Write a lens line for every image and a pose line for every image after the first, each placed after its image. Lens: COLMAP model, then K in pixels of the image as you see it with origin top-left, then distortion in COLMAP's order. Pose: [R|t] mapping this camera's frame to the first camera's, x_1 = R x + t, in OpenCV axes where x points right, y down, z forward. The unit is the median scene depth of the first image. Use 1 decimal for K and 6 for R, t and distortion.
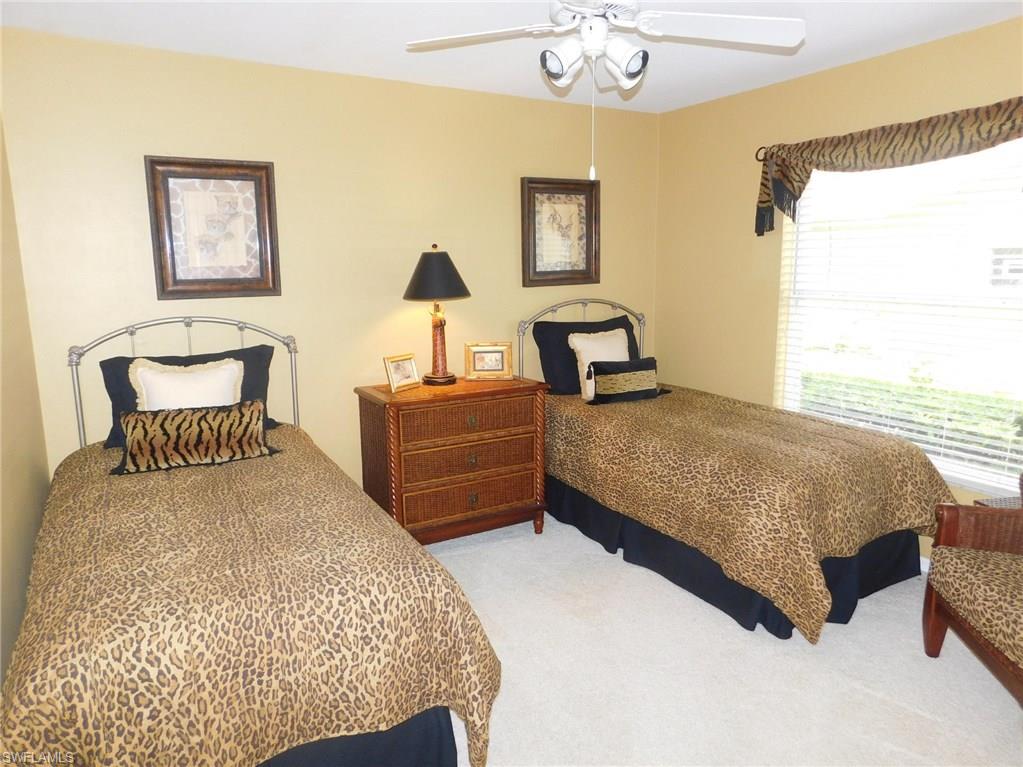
lens RADIAL K [[672.4, 0, 511.5], [0, 672.4, 383.5], [0, 0, 1]] dist [-0.075726, 0.062106]
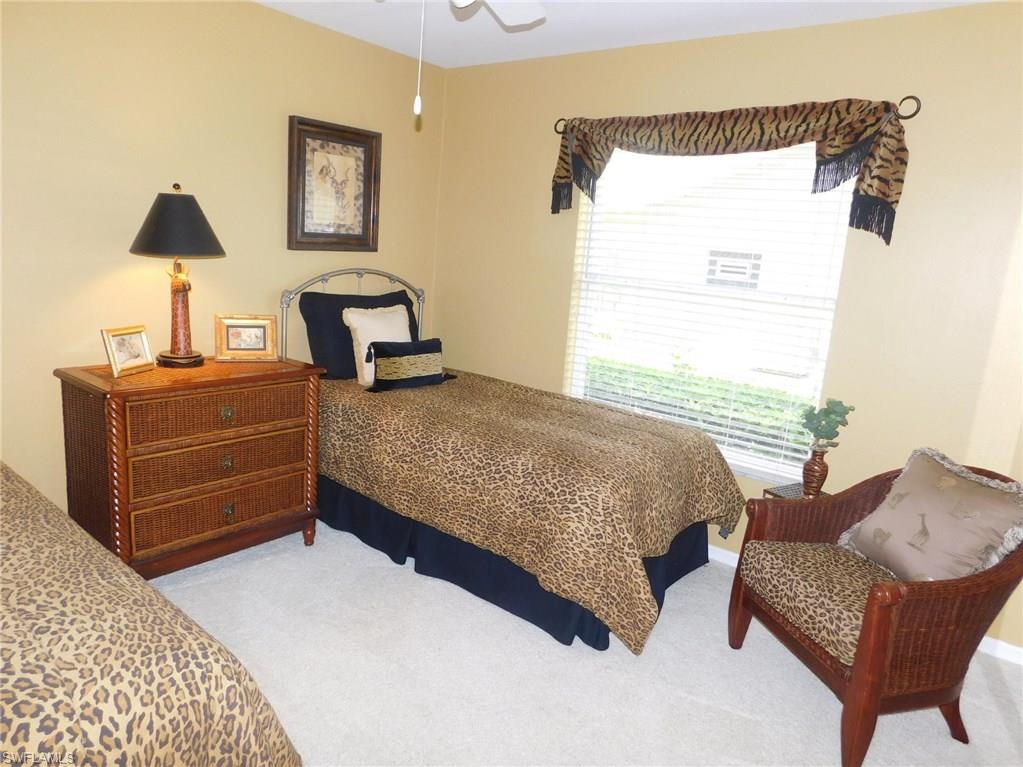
lens RADIAL K [[672.4, 0, 511.5], [0, 672.4, 383.5], [0, 0, 1]] dist [-0.075726, 0.062106]
pose [[0.925047, 0.005989, 0.379805, -0.051967], [-0.019250, 0.999330, 0.031128, -0.011595], [-0.379364, -0.036106, 0.924543, 0.168213]]
